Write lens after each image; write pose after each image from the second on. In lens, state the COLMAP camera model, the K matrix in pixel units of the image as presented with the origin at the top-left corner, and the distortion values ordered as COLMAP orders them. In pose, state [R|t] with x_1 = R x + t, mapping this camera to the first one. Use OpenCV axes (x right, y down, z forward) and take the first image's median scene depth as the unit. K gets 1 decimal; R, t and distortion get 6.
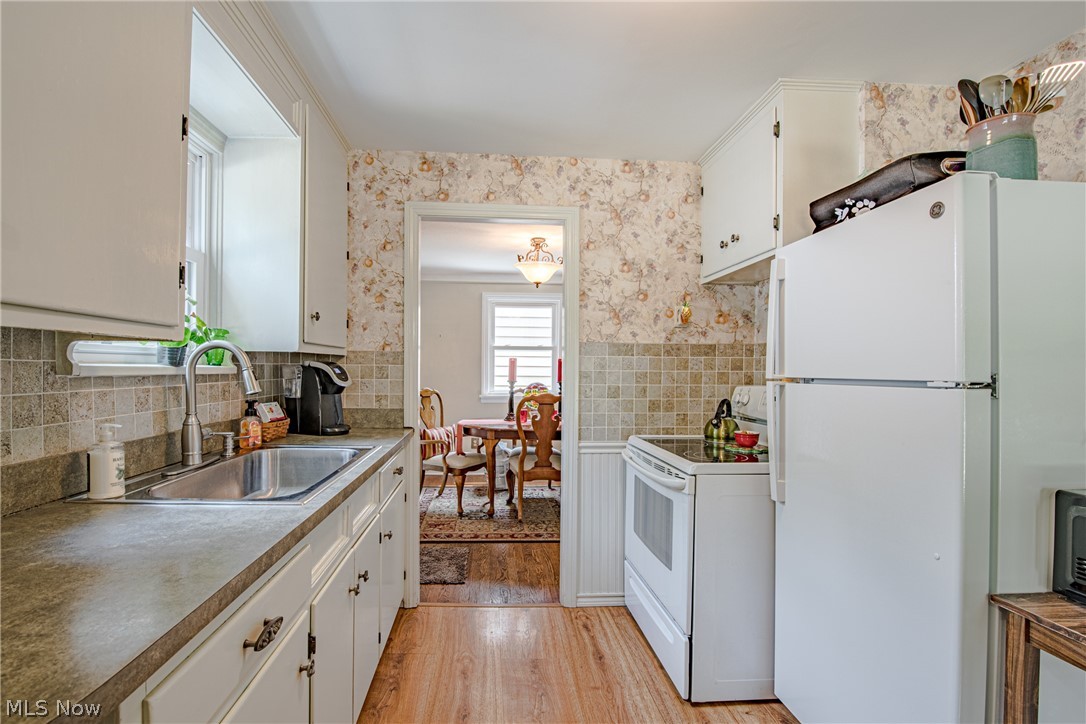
lens RADIAL K [[476.9, 0, 537.3], [0, 476.9, 364.7], [0, 0, 1]] dist [-0.014731, -0.004263]
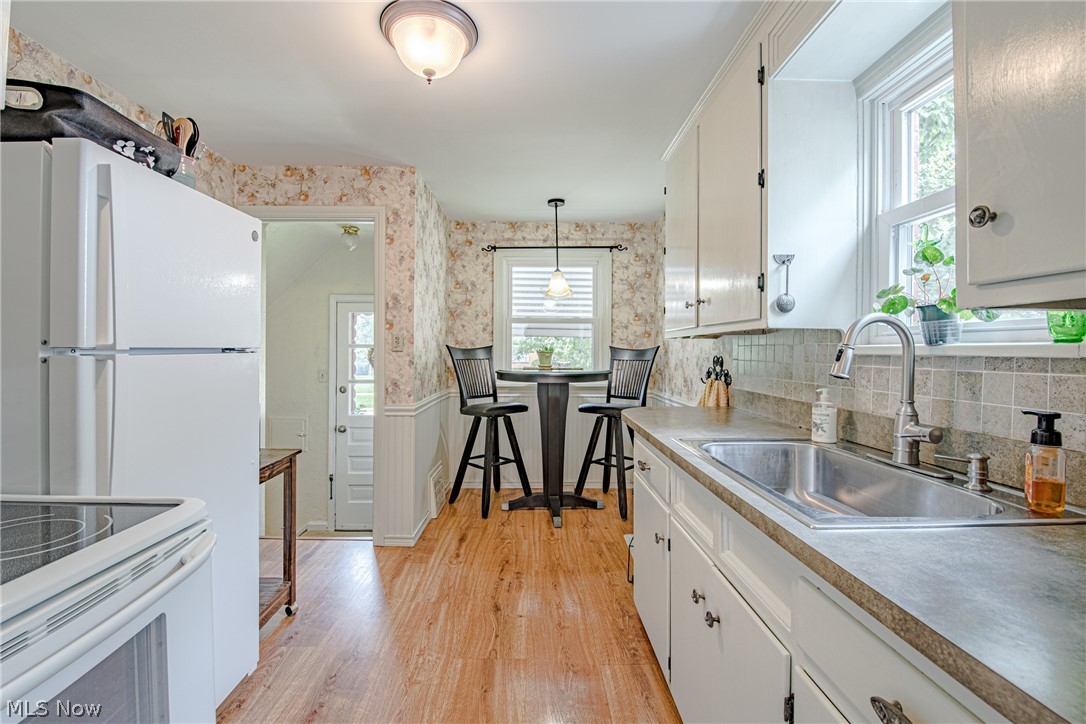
lens RADIAL K [[476.9, 0, 542.9], [0, 476.9, 357.1], [0, 0, 1]] dist [-0.014731, -0.004263]
pose [[-0.996979, -0.015812, 0.076047, -0.198140], [-0.015524, 0.999870, 0.004381, 0.037600], [-0.076106, 0.003187, -0.997095, 2.190003]]
